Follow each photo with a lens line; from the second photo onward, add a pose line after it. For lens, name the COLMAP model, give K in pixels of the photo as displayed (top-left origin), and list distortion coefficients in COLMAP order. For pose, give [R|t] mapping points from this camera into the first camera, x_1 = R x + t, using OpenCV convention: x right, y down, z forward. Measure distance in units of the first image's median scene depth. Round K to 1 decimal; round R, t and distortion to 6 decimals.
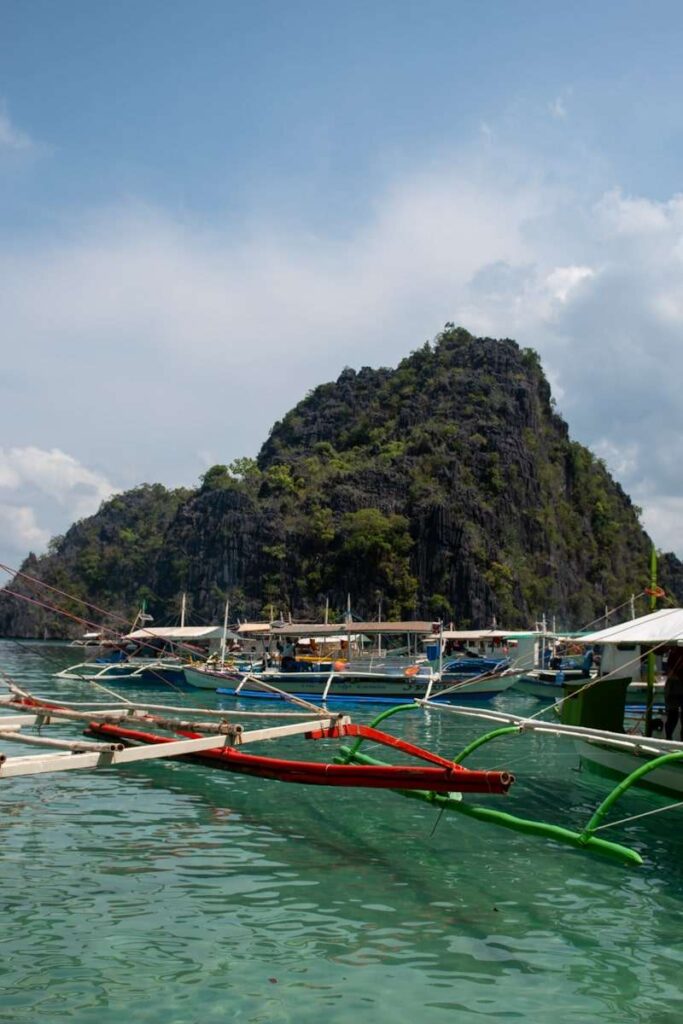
lens RADIAL K [[1084.2, 0, 341.5], [0, 1084.2, 512.0], [0, 0, 1]] dist [-0.031603, -0.007585]
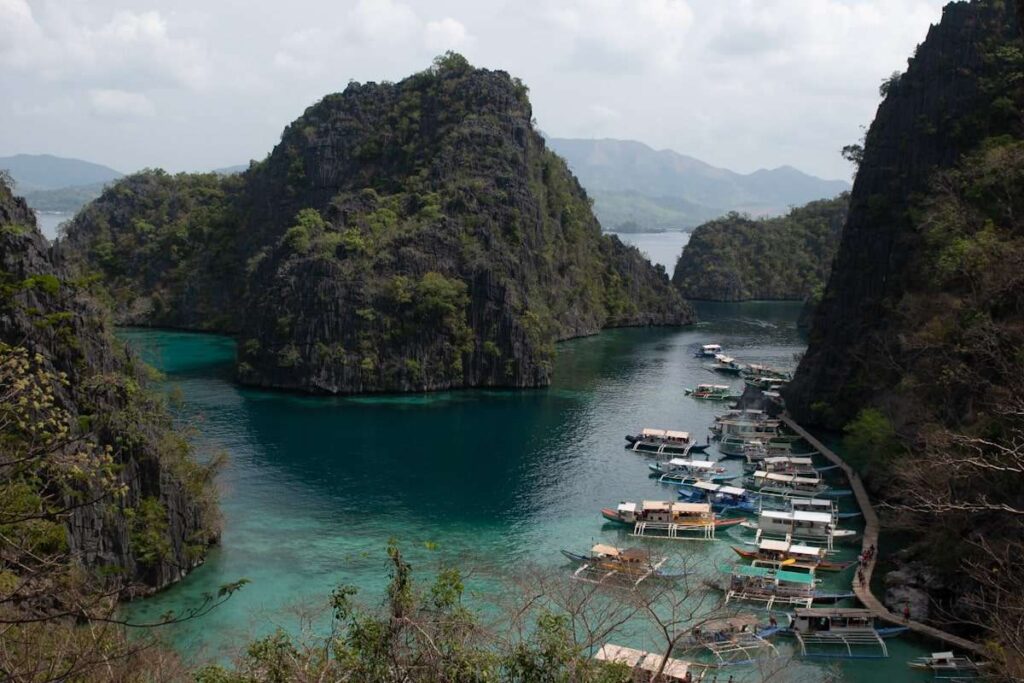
lens RADIAL K [[1084.2, 0, 512.0], [0, 1084.2, 341.5], [0, 0, 1]] dist [-0.031603, -0.007585]
pose [[0.964959, -0.036612, 0.259835, -0.177532], [-0.027142, 0.970981, 0.237612, -0.186091], [-0.260995, -0.236338, 0.935963, -0.187073]]
